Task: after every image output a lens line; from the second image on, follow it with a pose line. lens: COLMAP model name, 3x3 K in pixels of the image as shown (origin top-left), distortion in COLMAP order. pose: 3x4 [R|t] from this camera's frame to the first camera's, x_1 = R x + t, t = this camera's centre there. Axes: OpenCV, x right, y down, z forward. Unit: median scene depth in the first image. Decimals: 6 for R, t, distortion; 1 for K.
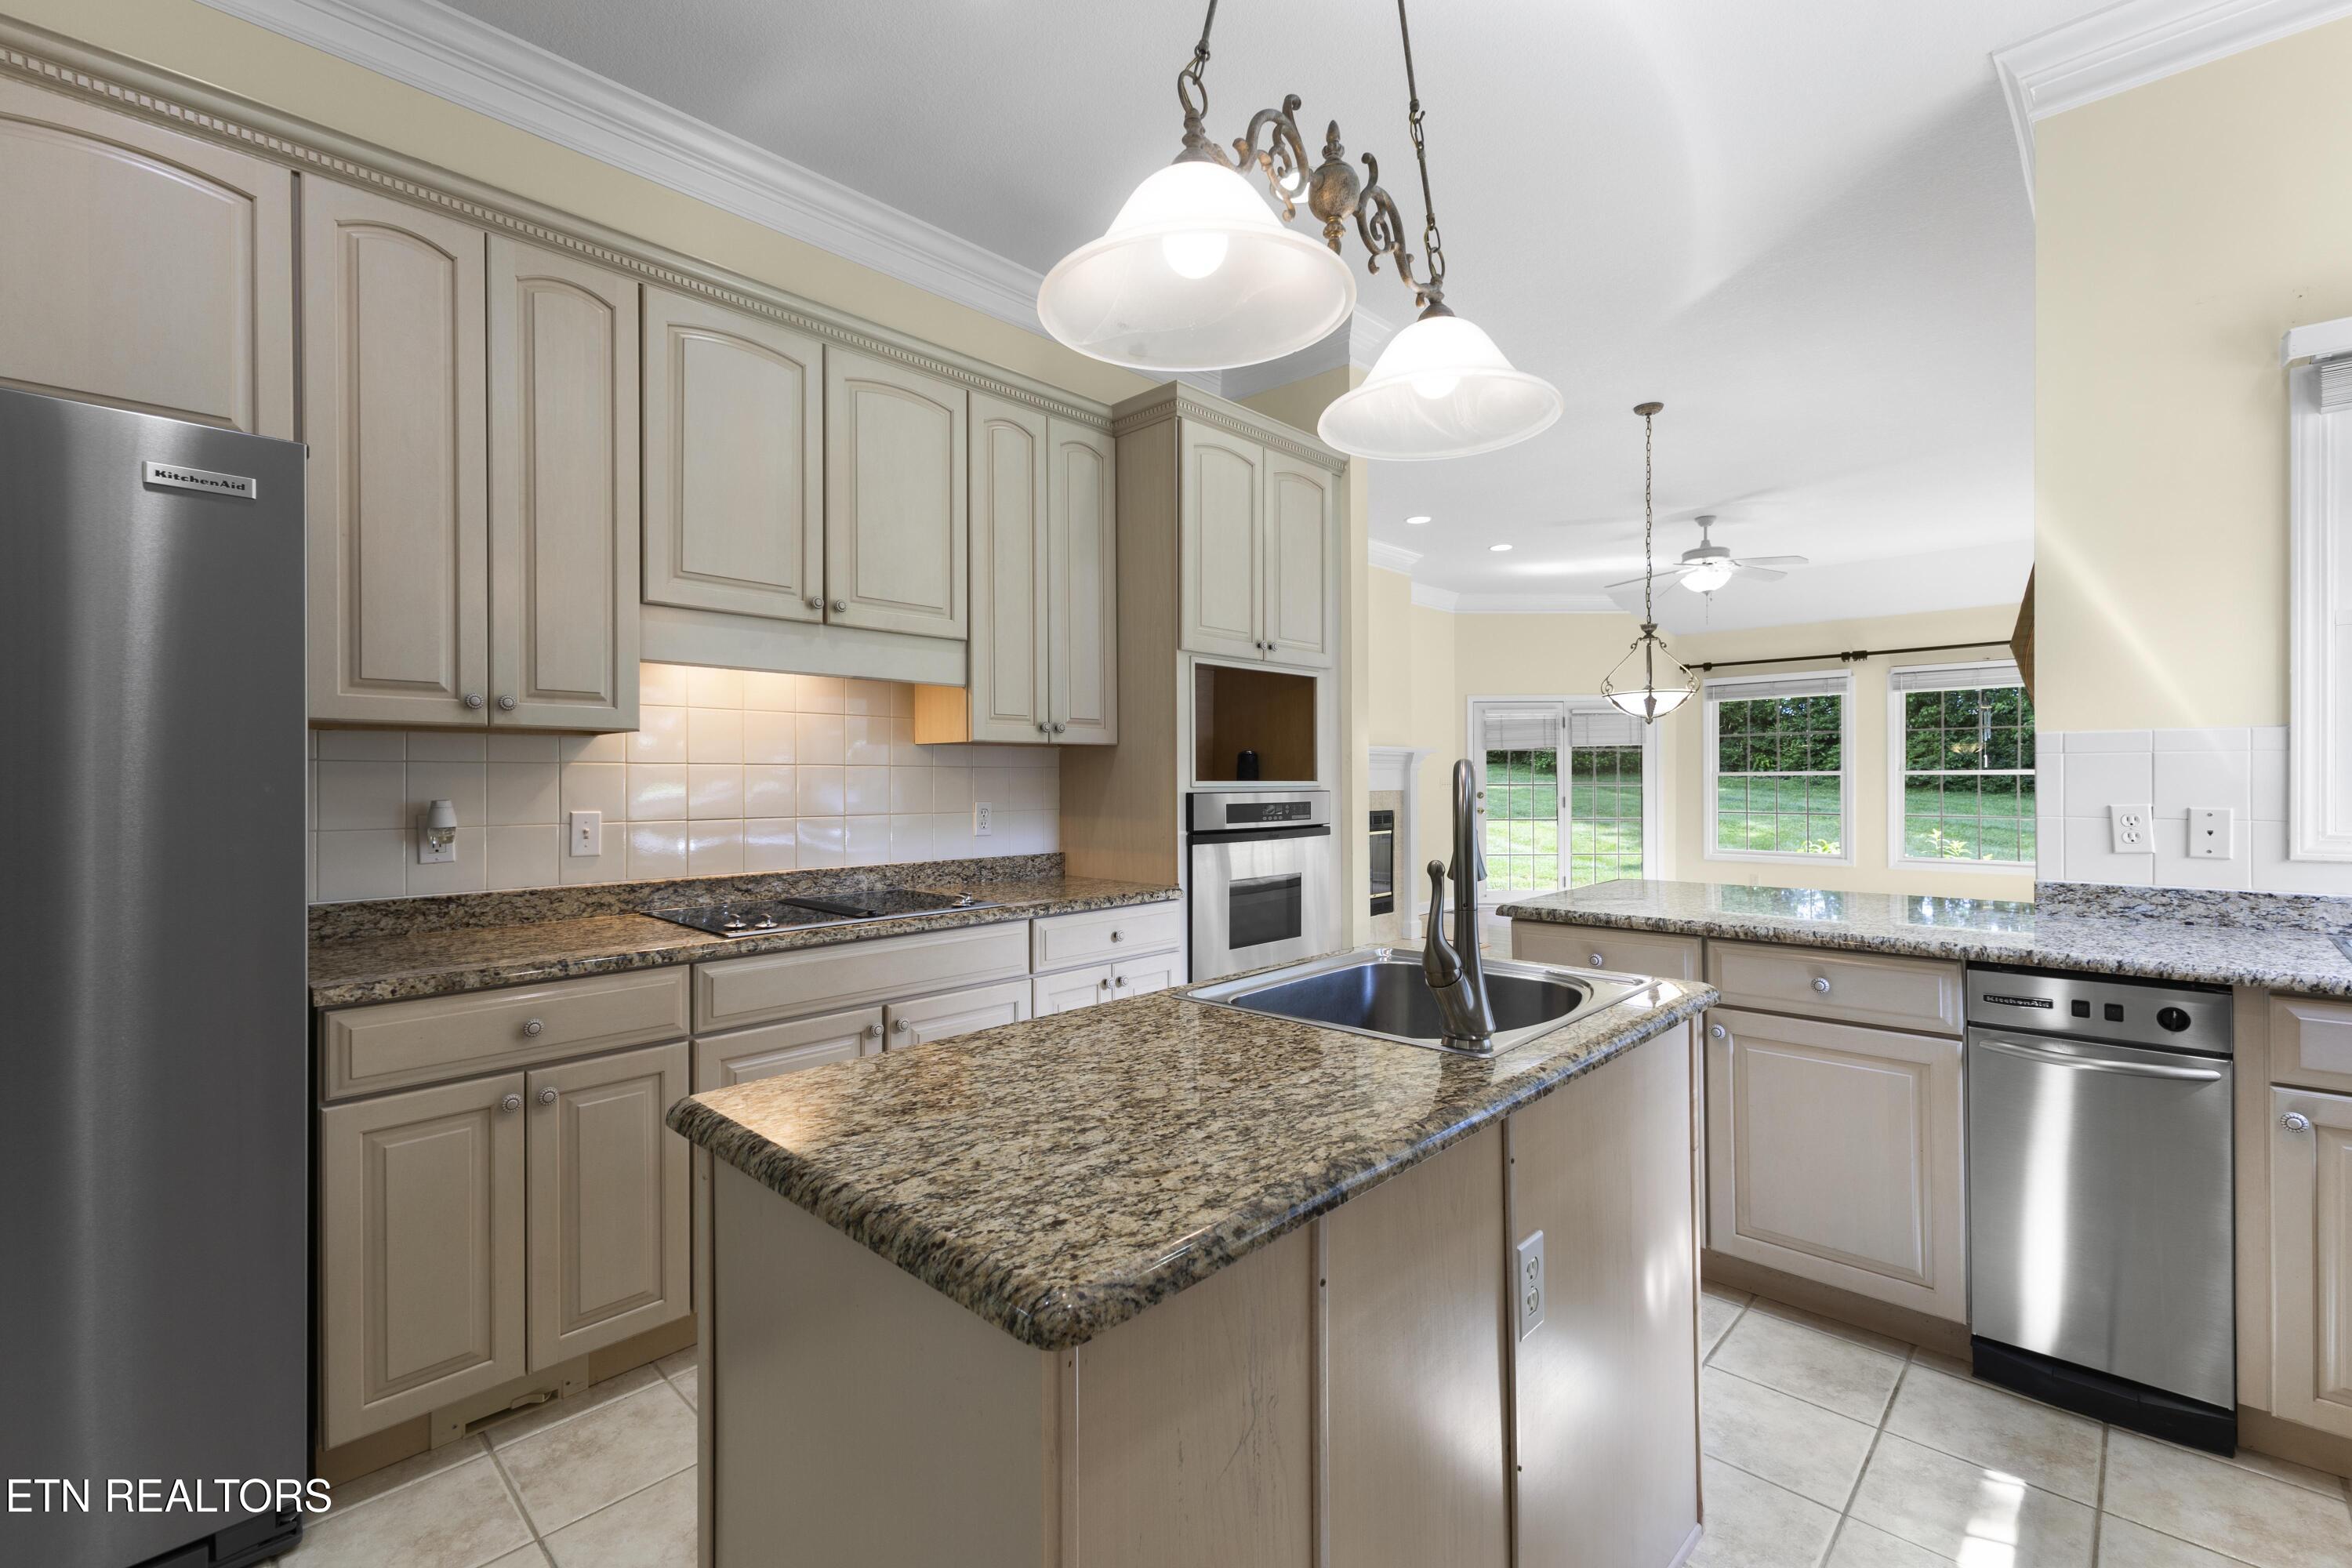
lens RADIAL K [[1039.4, 0, 1173.3], [0, 1039.4, 784.1], [0, 0, 1]] dist [0.018023, -0.002150]
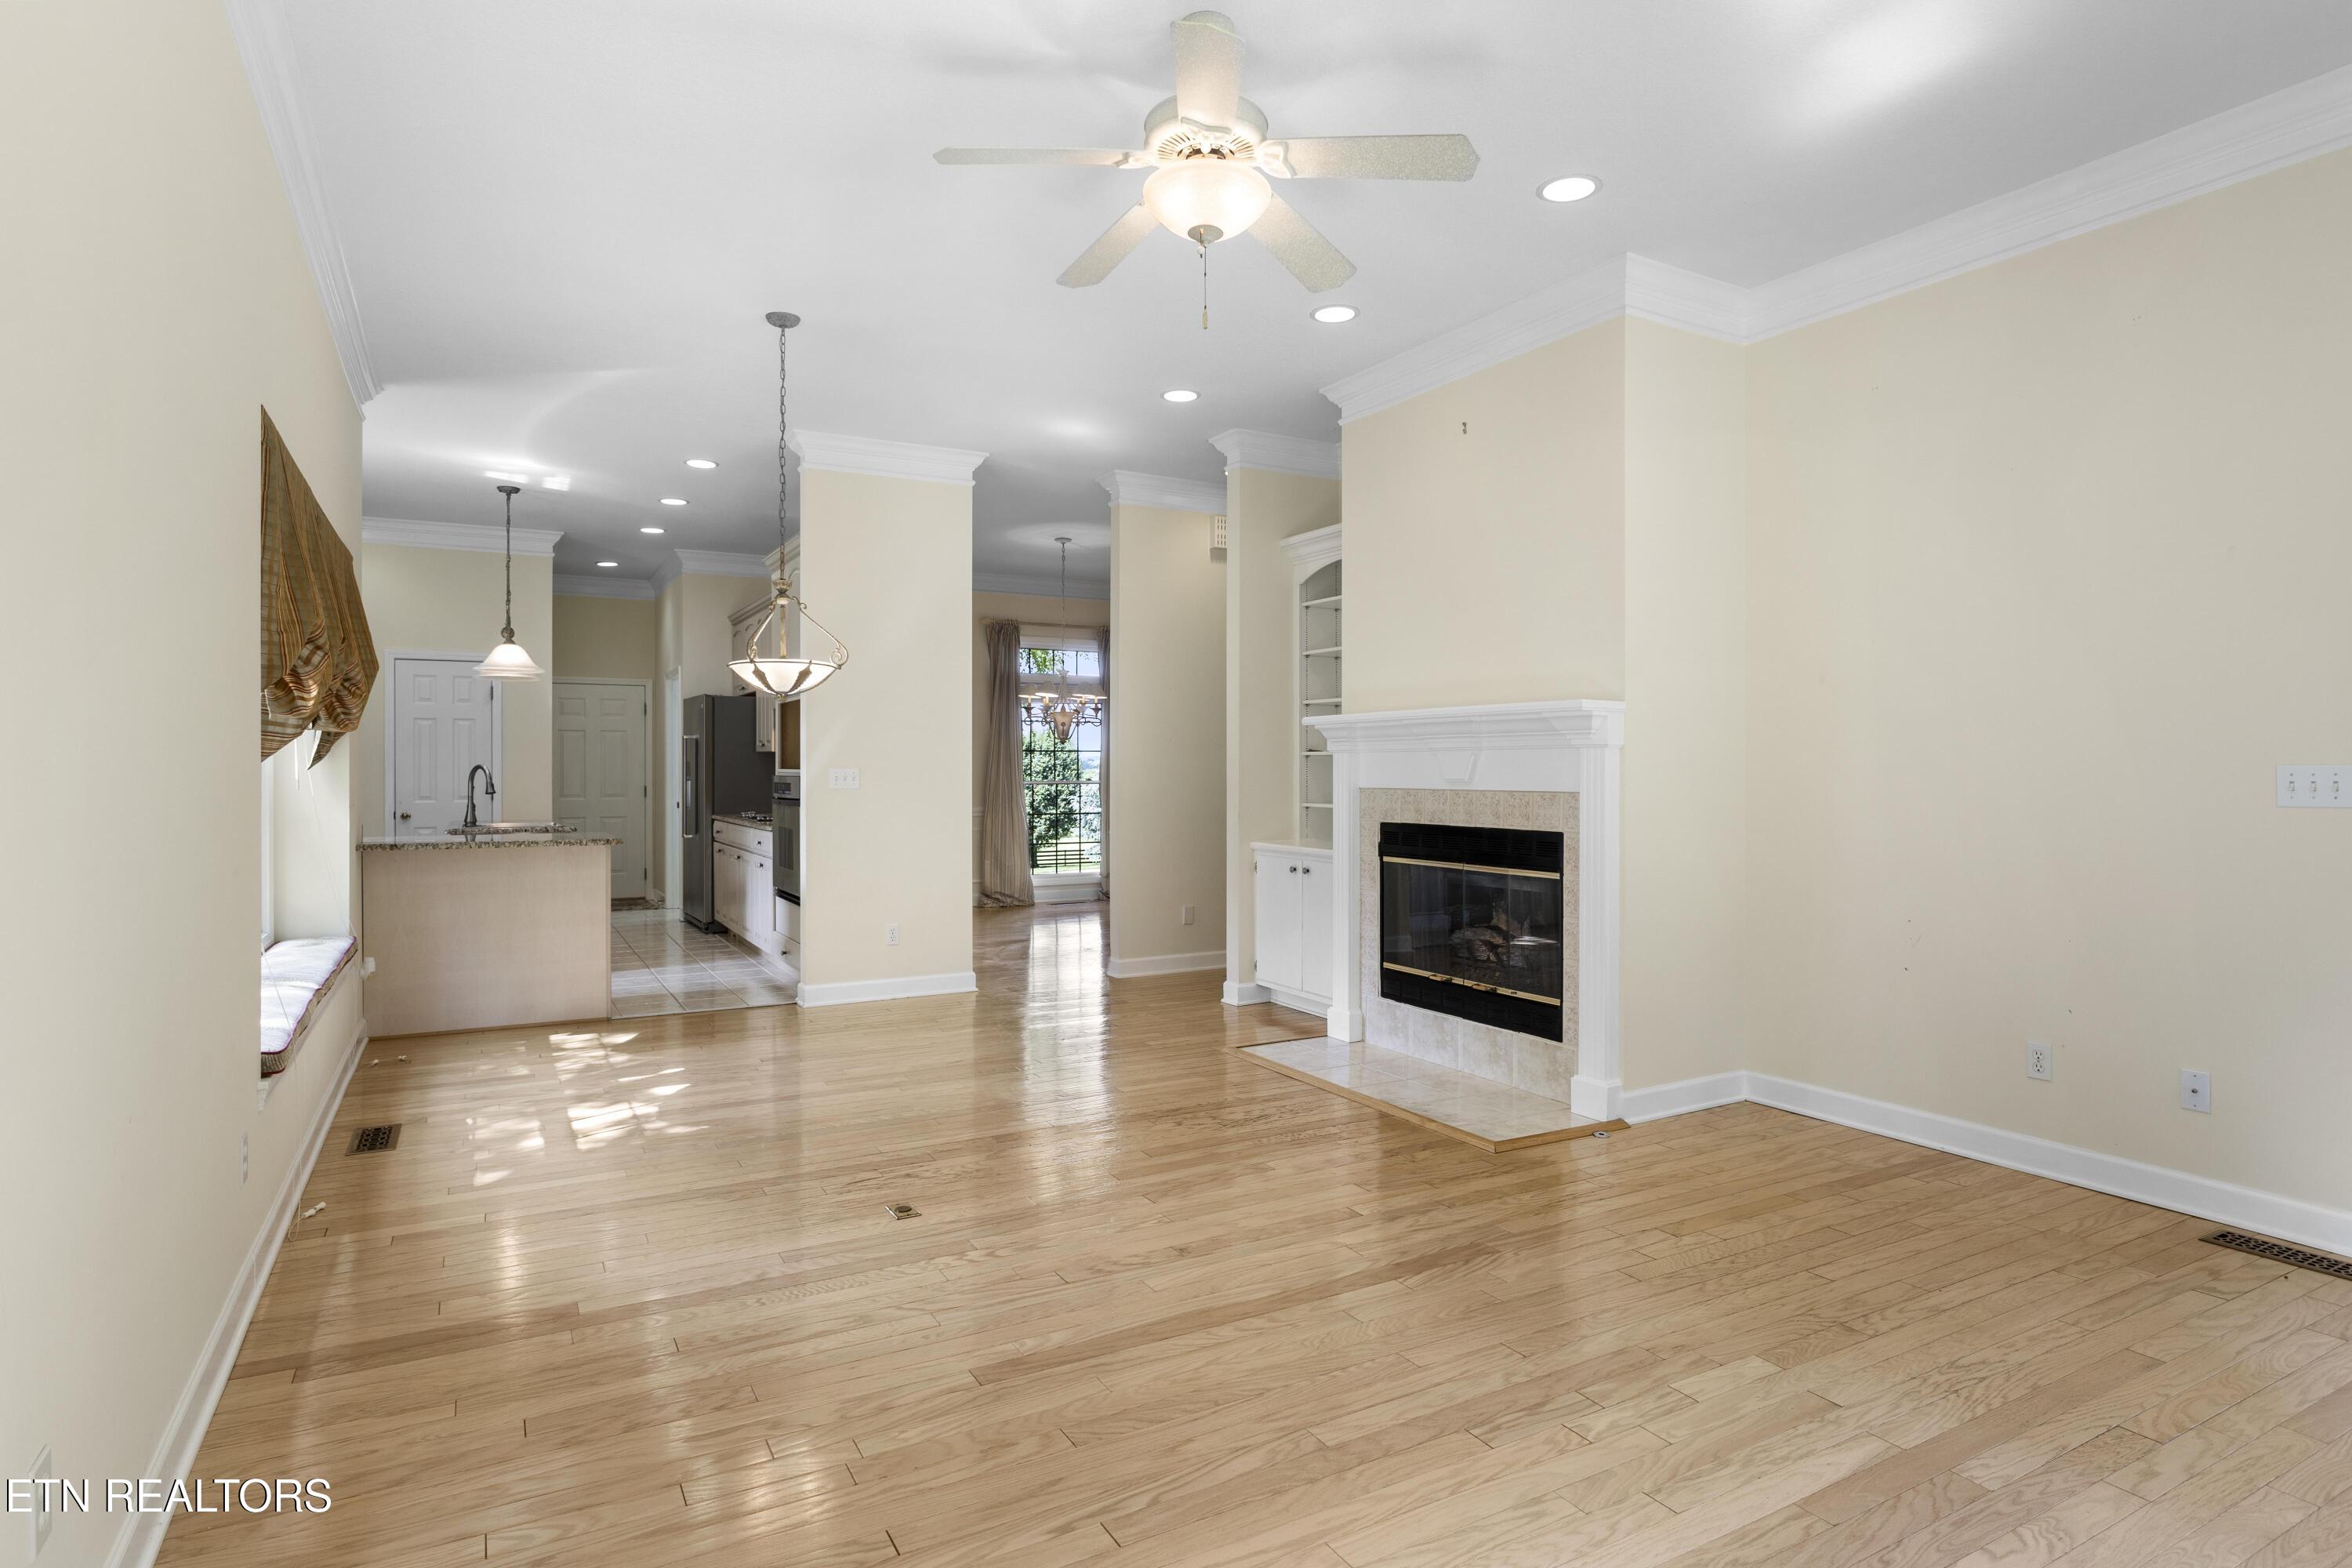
lens RADIAL K [[1243.7, 0, 1172.3], [0, 1243.7, 778.6], [0, 0, 1]] dist [-0.024122, -0.000437]
pose [[-0.296278, 0.012957, -0.955014, 0.704939], [-0.001137, 0.999902, 0.013919, -0.006709], [0.955101, 0.005210, -0.296234, 0.862555]]
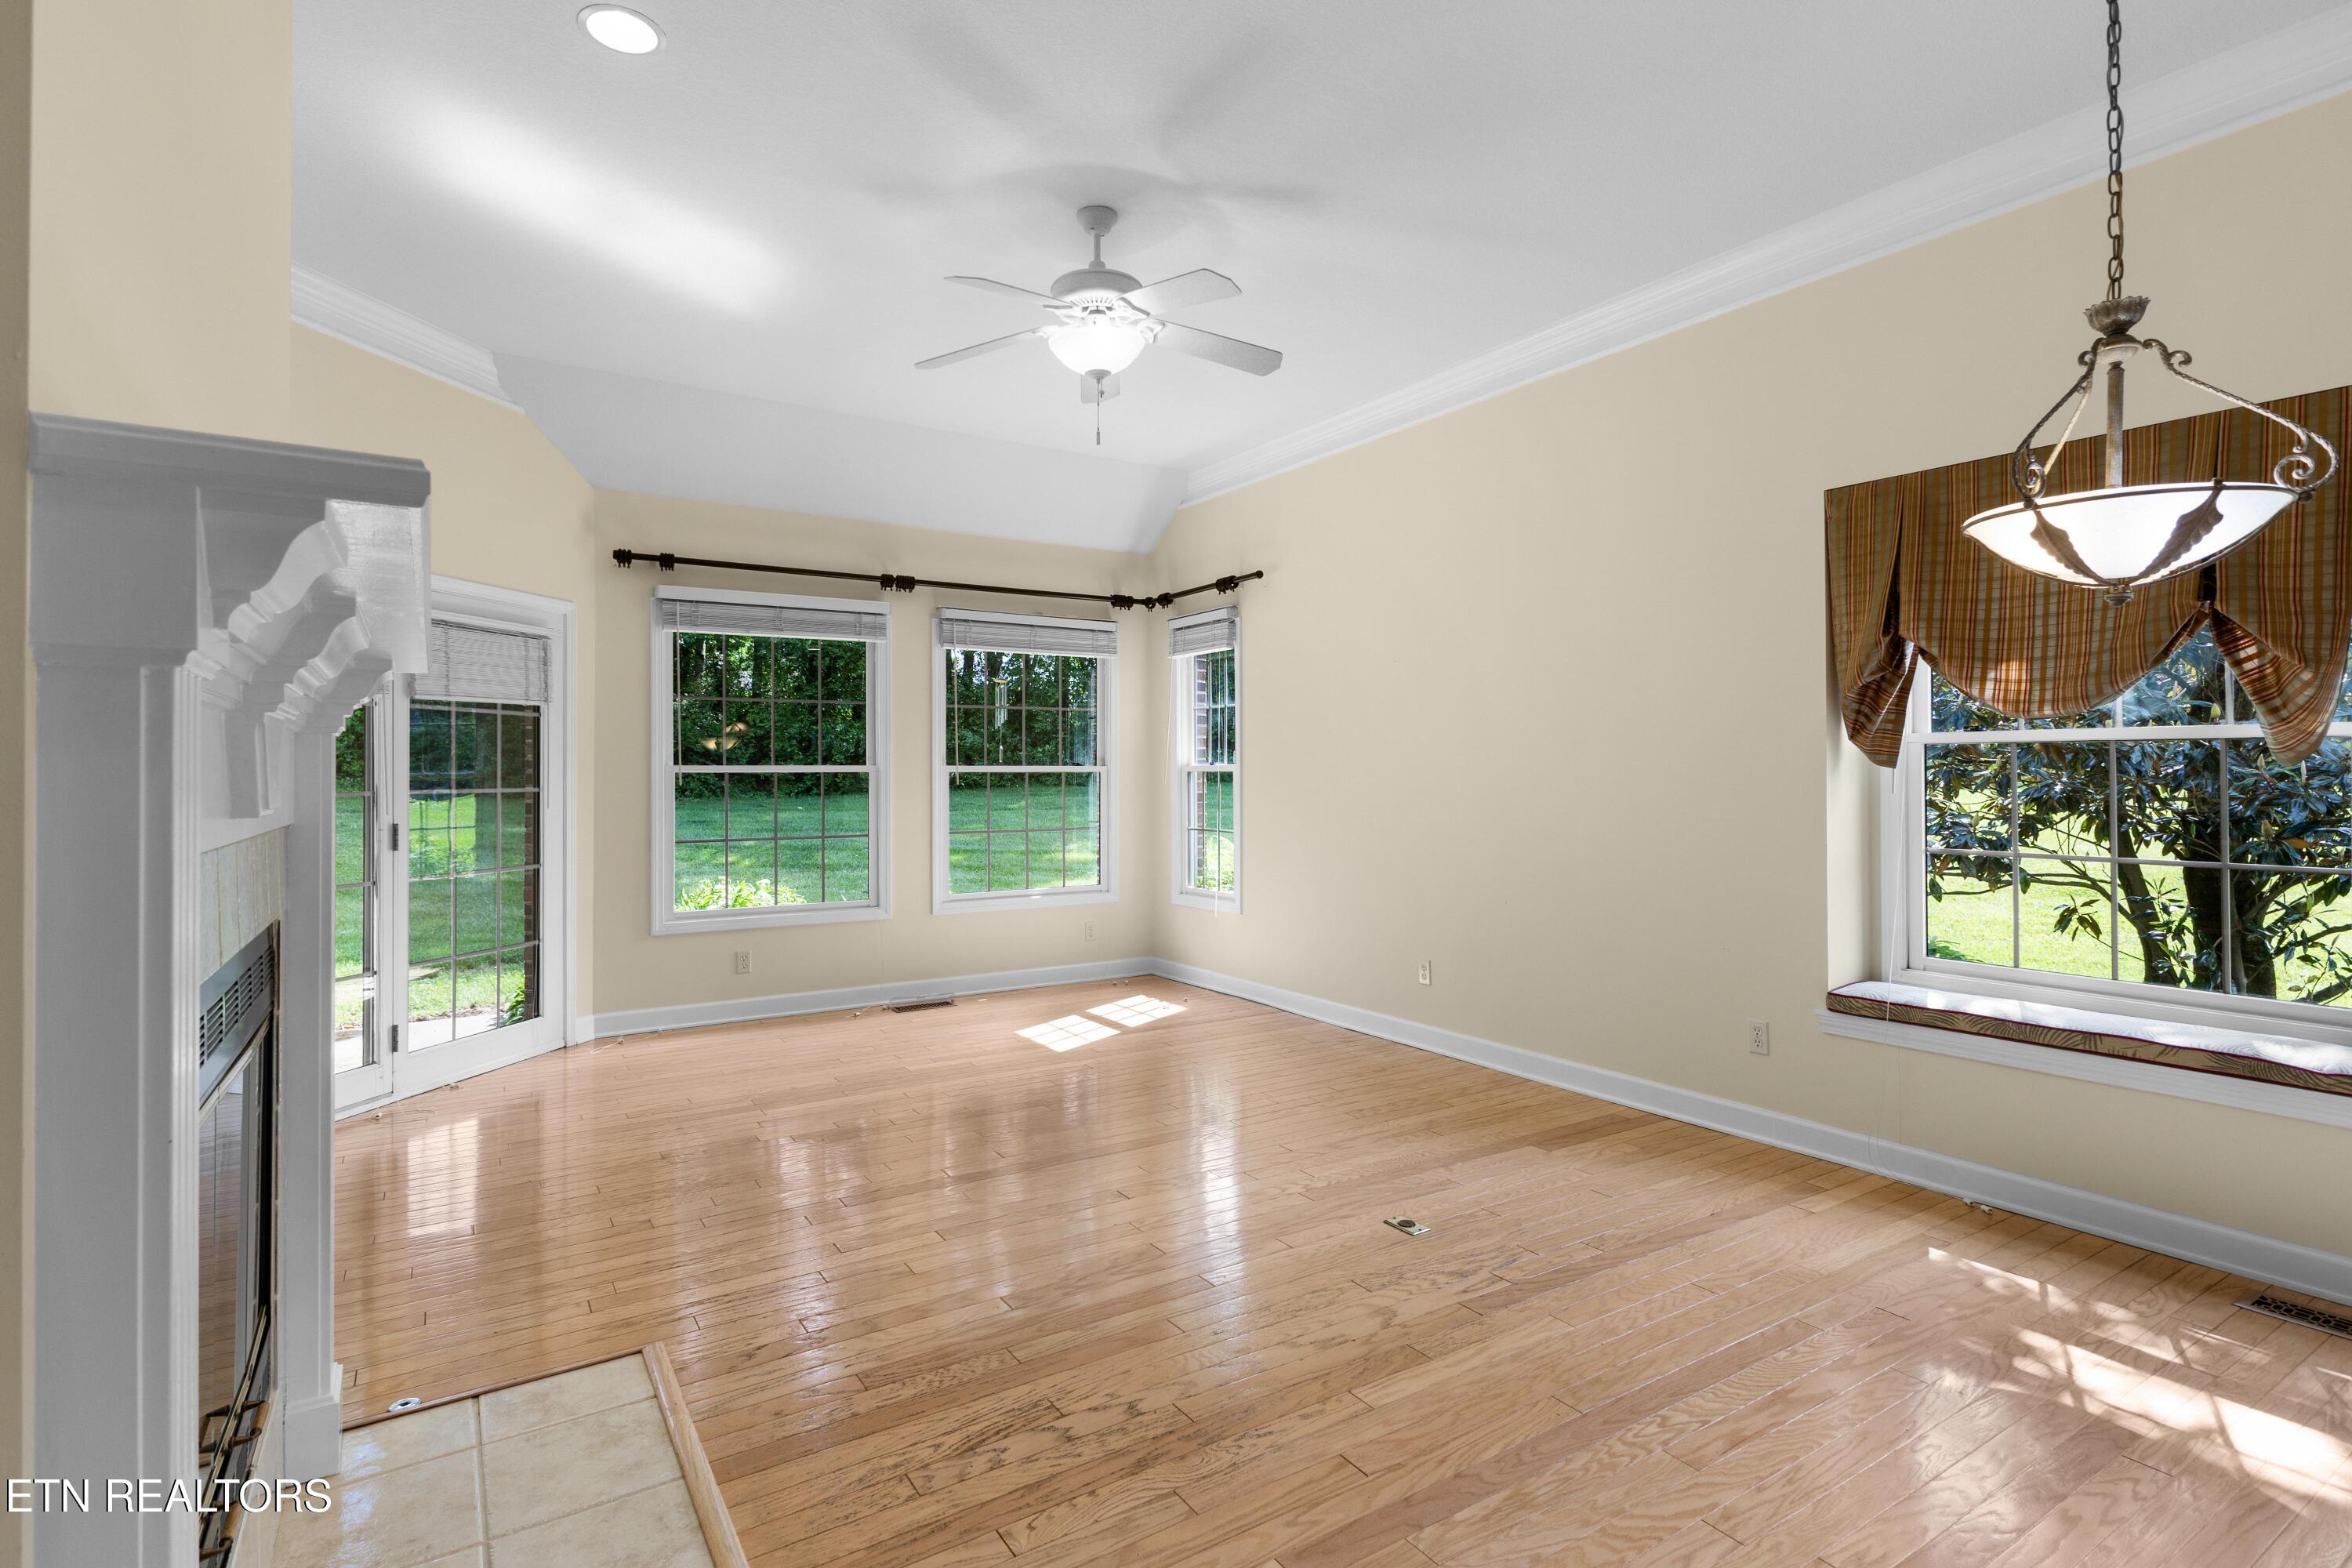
lens RADIAL K [[1143.2, 0, 1174.5], [0, 1143.2, 770.8], [0, 0, 1]] dist [0.006429, -0.000132]
pose [[0.229776, 0.006142, 0.973224, 0.018529], [0.006630, 0.999947, -0.007877, -0.002565], [-0.973221, 0.008263, 0.229723, 0.659900]]
